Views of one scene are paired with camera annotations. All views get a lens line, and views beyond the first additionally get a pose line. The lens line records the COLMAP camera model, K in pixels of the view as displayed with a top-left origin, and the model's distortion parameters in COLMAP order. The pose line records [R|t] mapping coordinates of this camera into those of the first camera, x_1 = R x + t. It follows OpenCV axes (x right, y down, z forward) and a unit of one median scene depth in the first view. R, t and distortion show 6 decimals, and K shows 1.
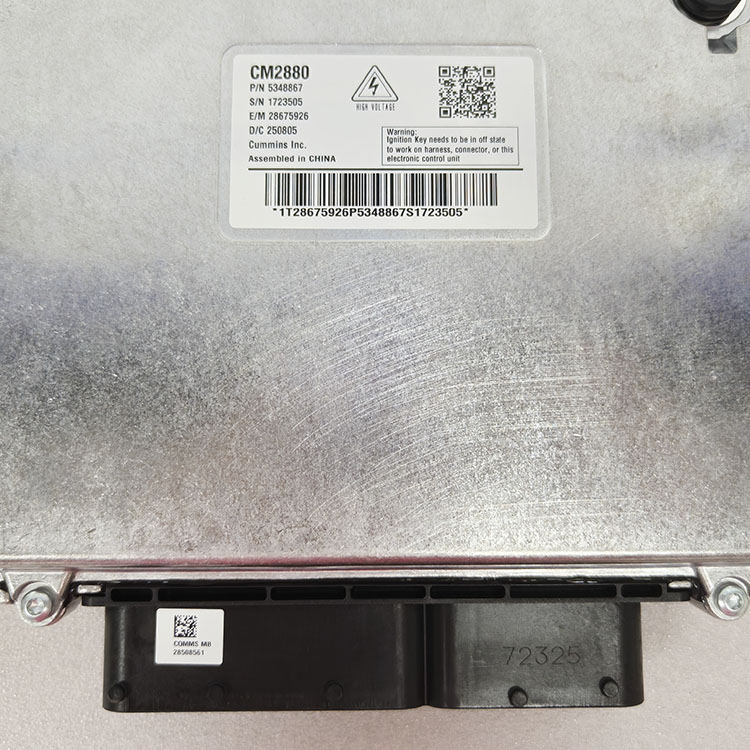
lens RADIAL K [[770.2, 0, 372.5], [0, 770.2, 397.9], [0, 0, 1]] dist [0.082422, -0.296824]
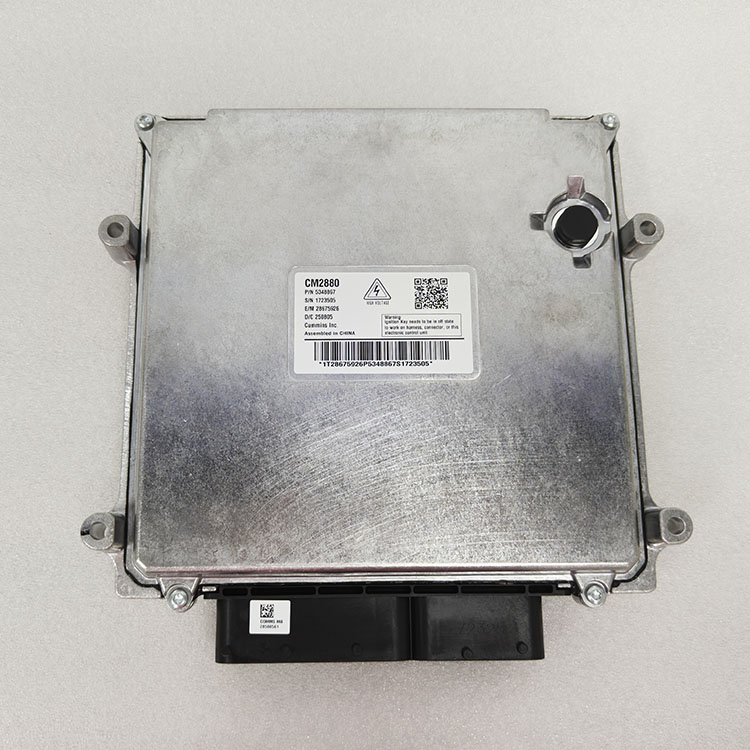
lens RADIAL K [[770.2, 0, 372.5], [0, 770.2, 397.9], [0, 0, 1]] dist [0.082422, -0.296824]
pose [[0.999443, -0.001990, 0.033325, -0.067306], [0.006005, 0.992657, -0.120814, 0.041127], [-0.032840, 0.120947, 0.992116, -0.691303]]
